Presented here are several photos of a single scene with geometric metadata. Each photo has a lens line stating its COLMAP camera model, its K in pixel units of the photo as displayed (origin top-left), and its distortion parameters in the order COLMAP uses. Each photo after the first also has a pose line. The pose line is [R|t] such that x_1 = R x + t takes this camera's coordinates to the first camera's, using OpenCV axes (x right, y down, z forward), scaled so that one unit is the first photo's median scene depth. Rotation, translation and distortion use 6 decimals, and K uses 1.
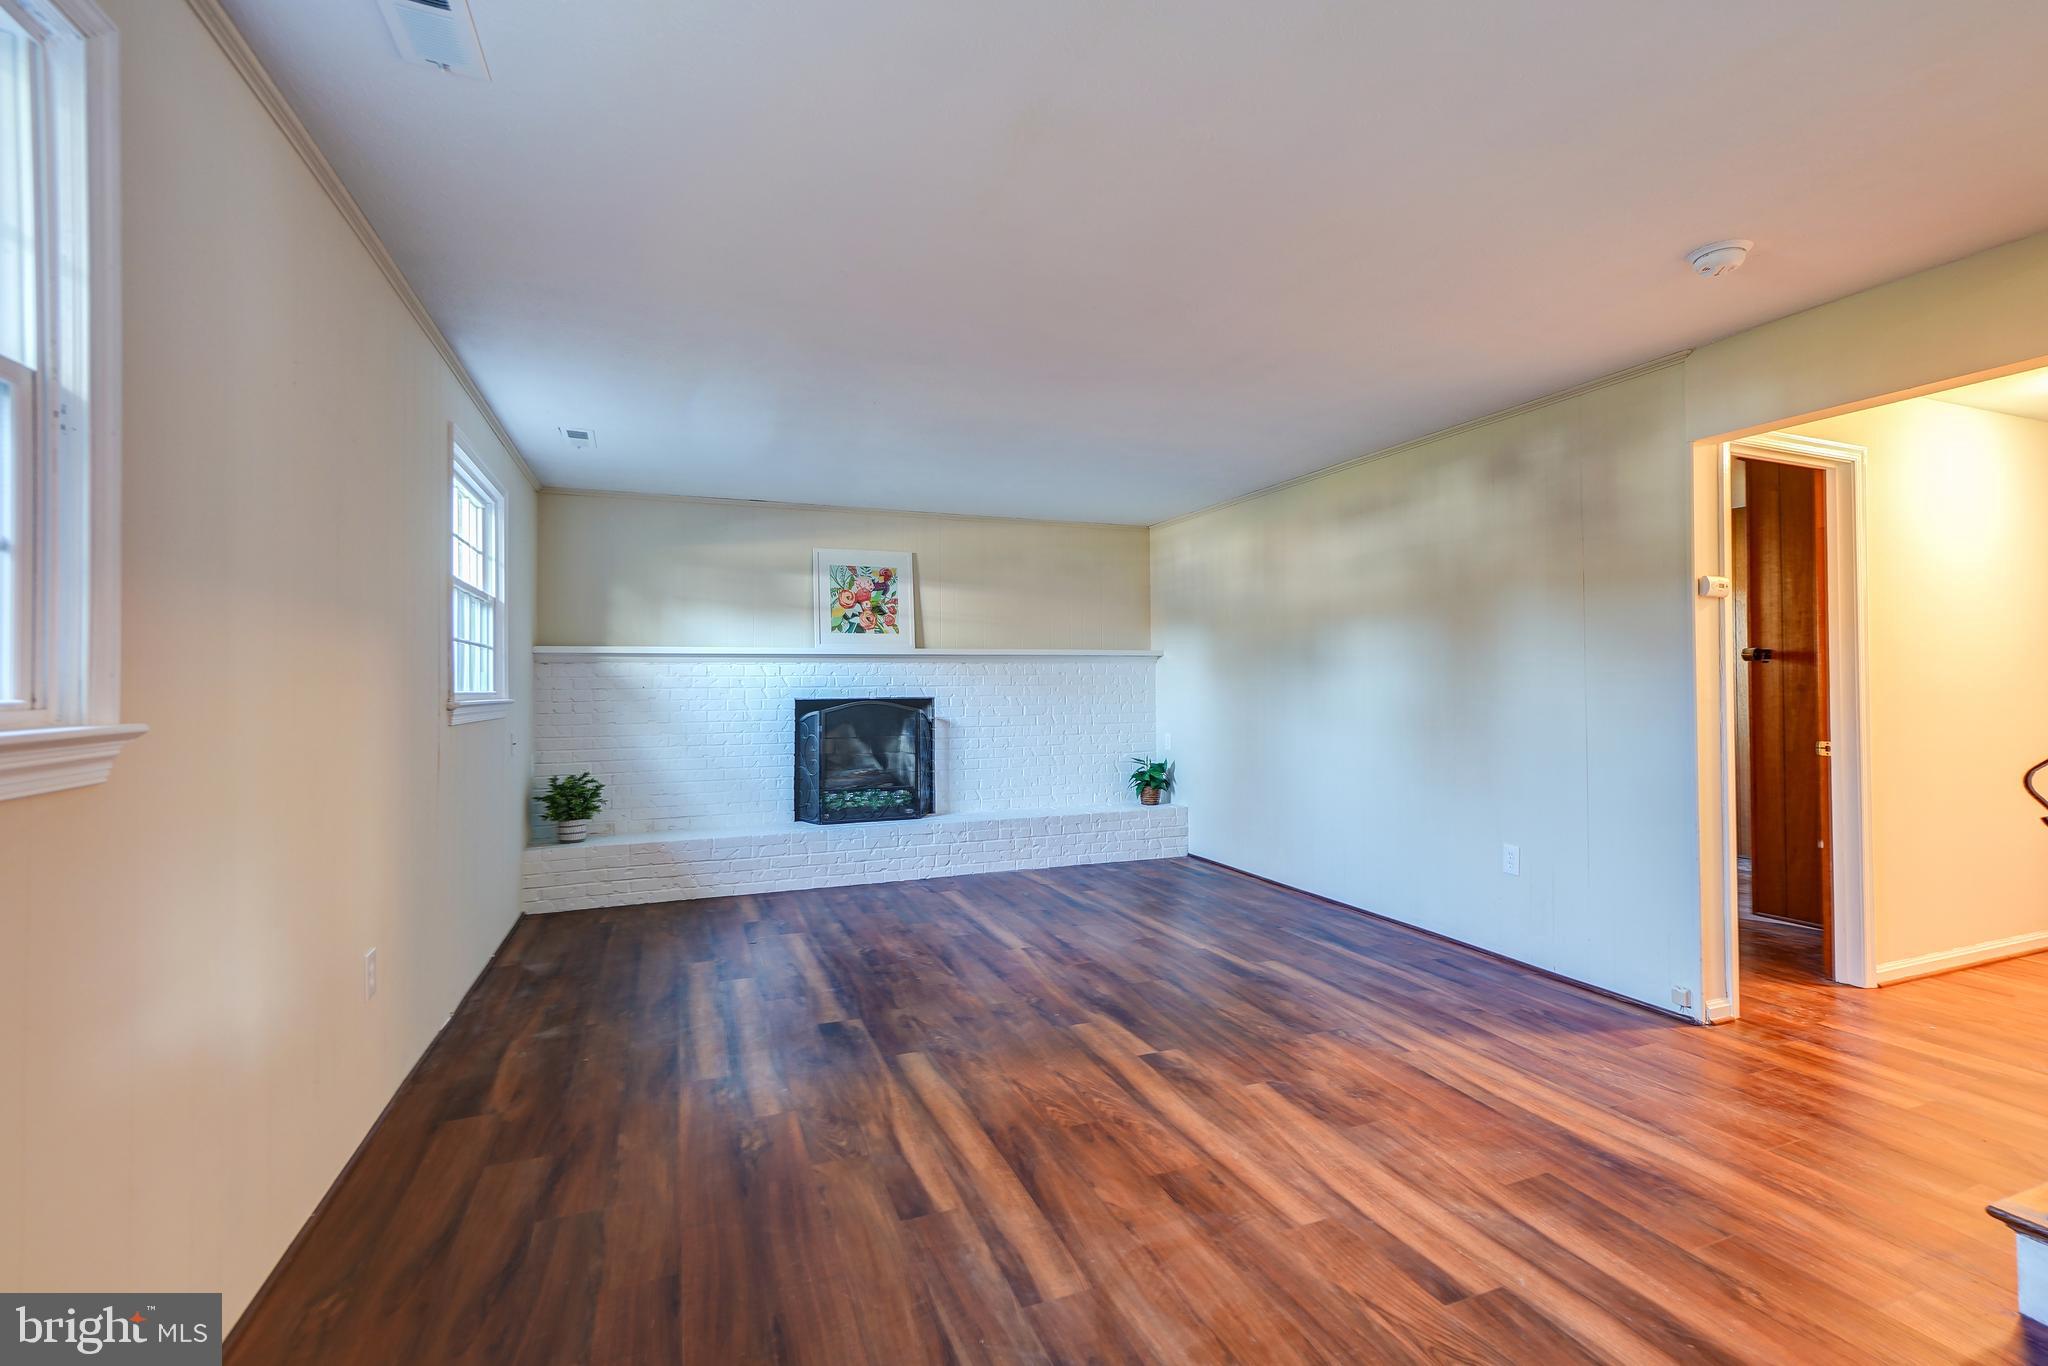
lens RADIAL K [[892.4, 0, 1034.4], [0, 892.4, 669.6], [0, 0, 1]] dist [-0.011486, 0.010475]
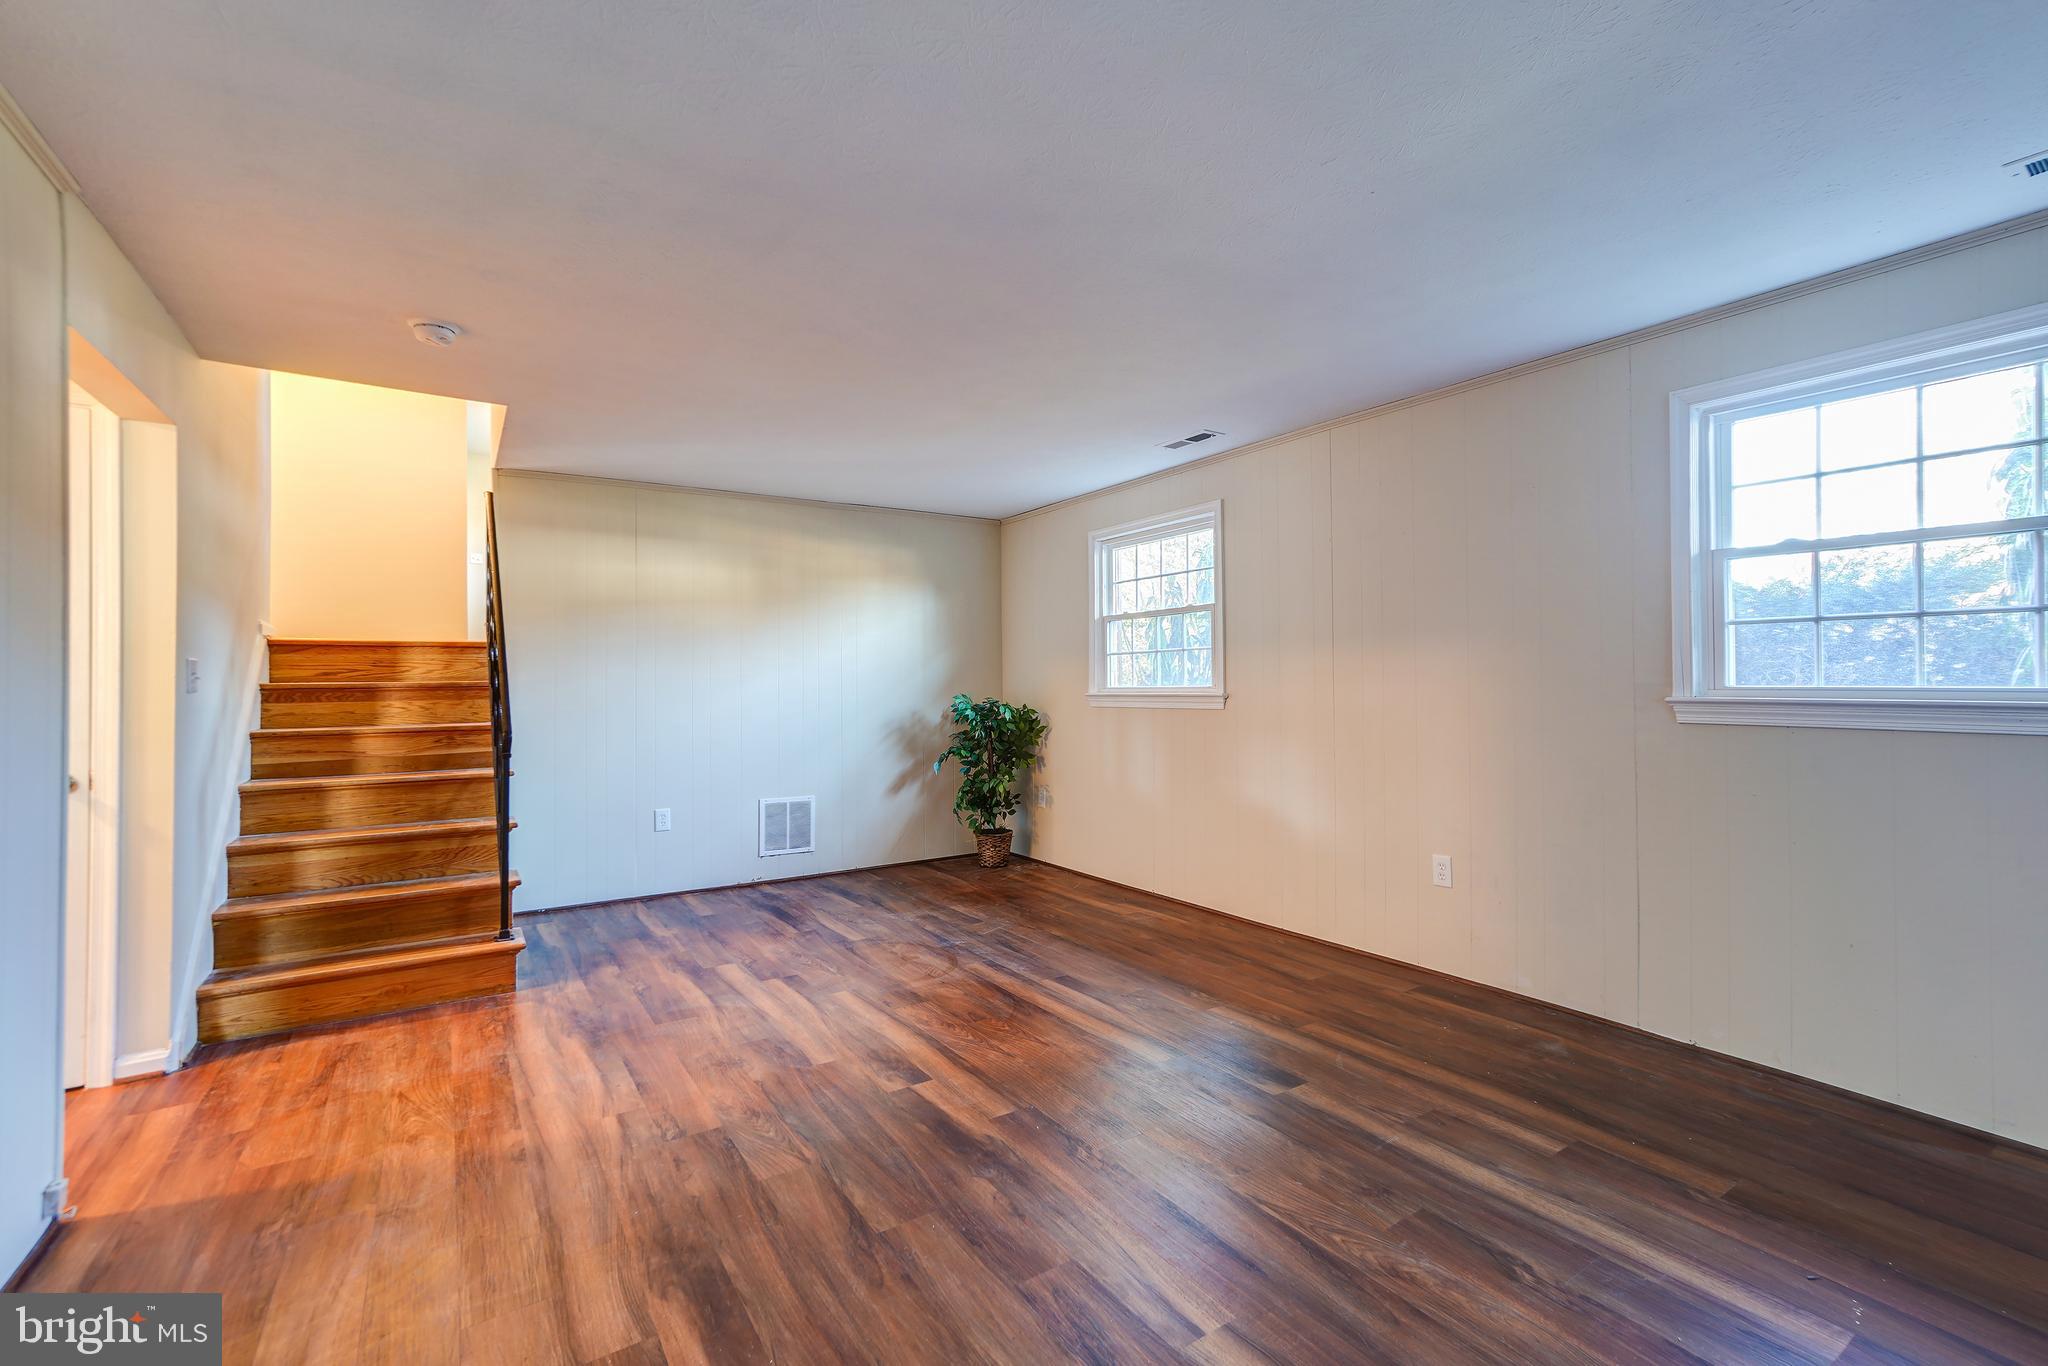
lens RADIAL K [[892.4, 0, 1034.4], [0, 892.4, 669.6], [0, 0, 1]] dist [-0.011486, 0.010475]
pose [[-0.979171, 0.008184, -0.202872, 0.214800], [0.014621, 0.999435, -0.030252, 0.031715], [0.202510, -0.032588, -0.978738, 2.122540]]
